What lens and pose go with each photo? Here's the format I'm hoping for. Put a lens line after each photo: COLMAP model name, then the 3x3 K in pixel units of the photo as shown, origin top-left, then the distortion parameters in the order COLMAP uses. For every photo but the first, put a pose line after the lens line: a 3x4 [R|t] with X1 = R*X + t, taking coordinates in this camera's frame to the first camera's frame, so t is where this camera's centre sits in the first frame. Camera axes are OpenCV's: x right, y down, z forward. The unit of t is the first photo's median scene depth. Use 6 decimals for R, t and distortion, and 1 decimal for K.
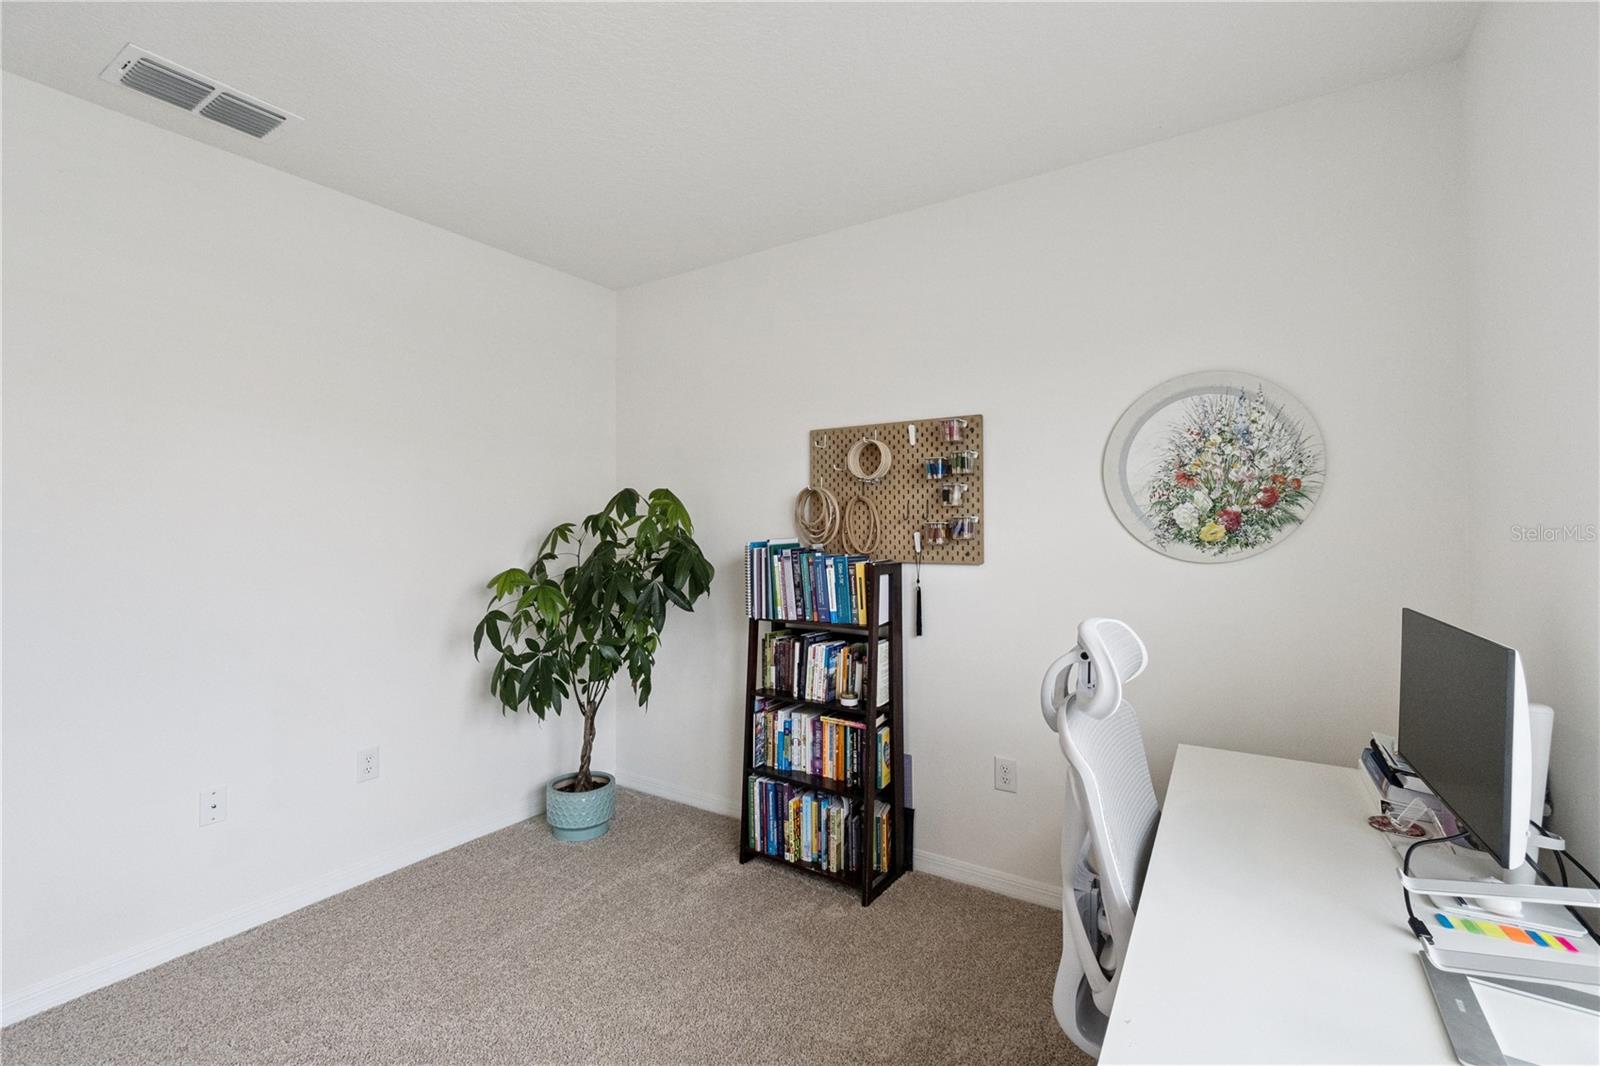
lens RADIAL K [[699.5, 0, 805.8], [0, 699.5, 523.9], [0, 0, 1]] dist [-0.004336, -0.000836]
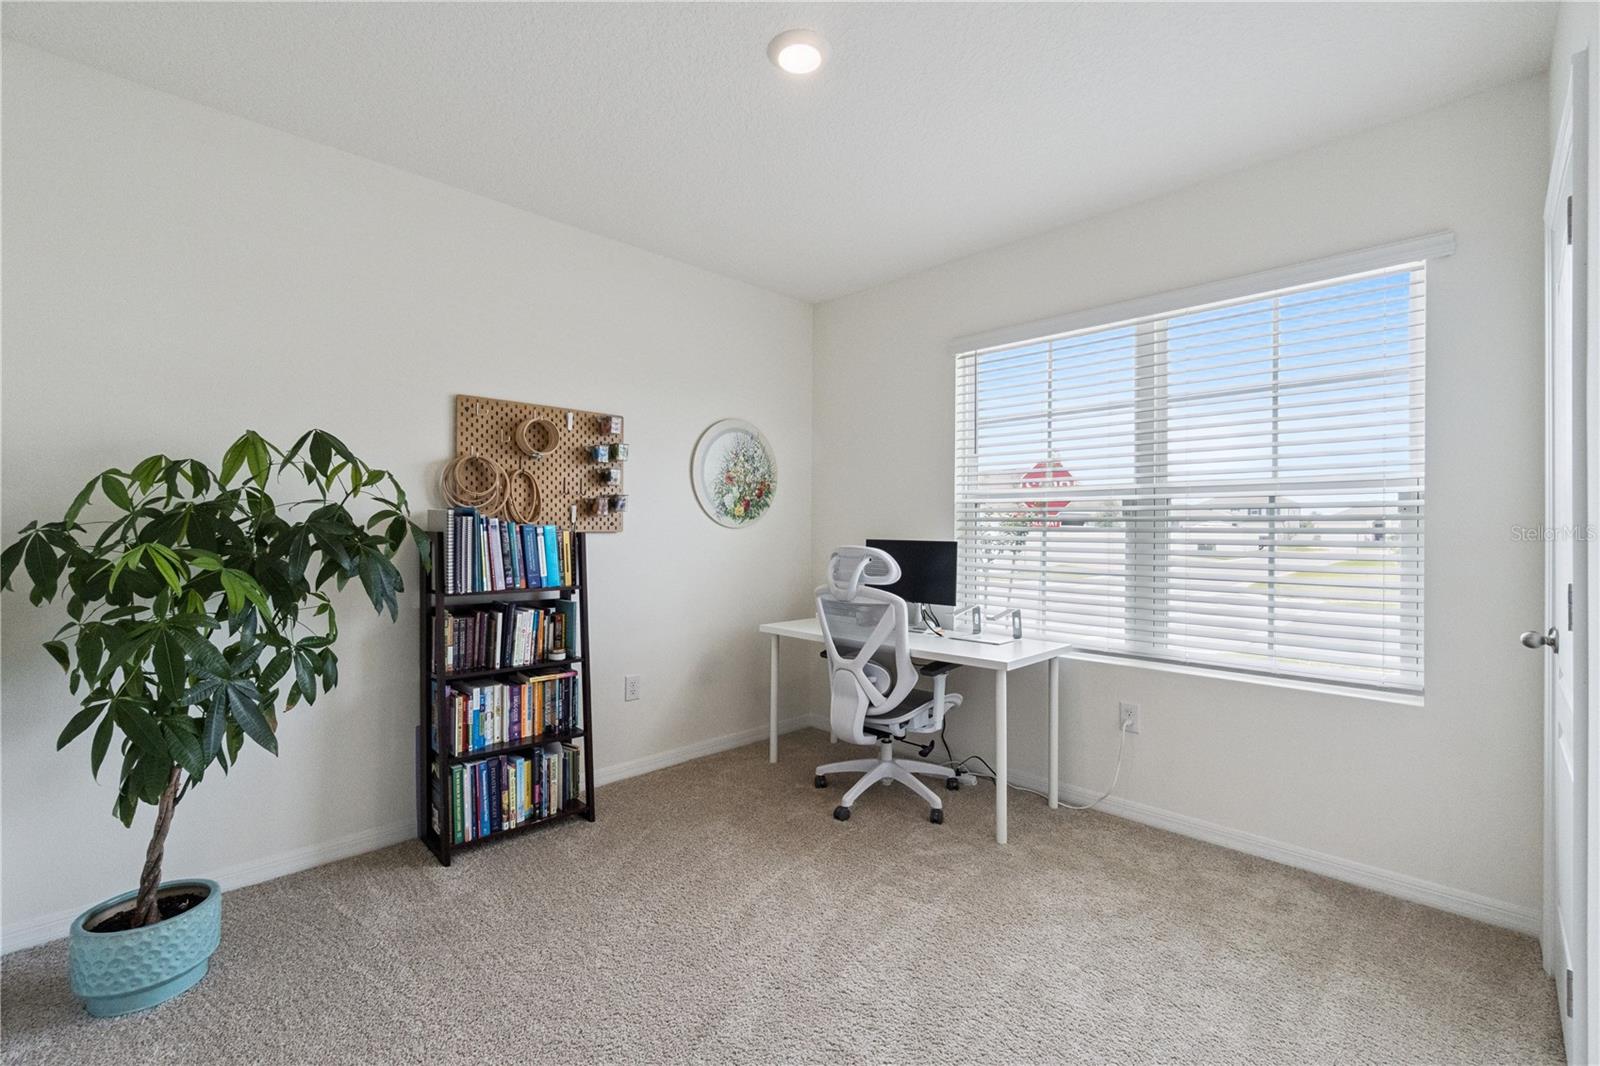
lens RADIAL K [[699.5, 0, 810.8], [0, 699.5, 537.2], [0, 0, 1]] dist [-0.004336, -0.000836]
pose [[0.189409, -0.006501, 0.981877, -0.913356], [-0.011955, 0.999889, 0.008926, 0.049433], [-0.981826, -0.013429, 0.189310, 0.388284]]
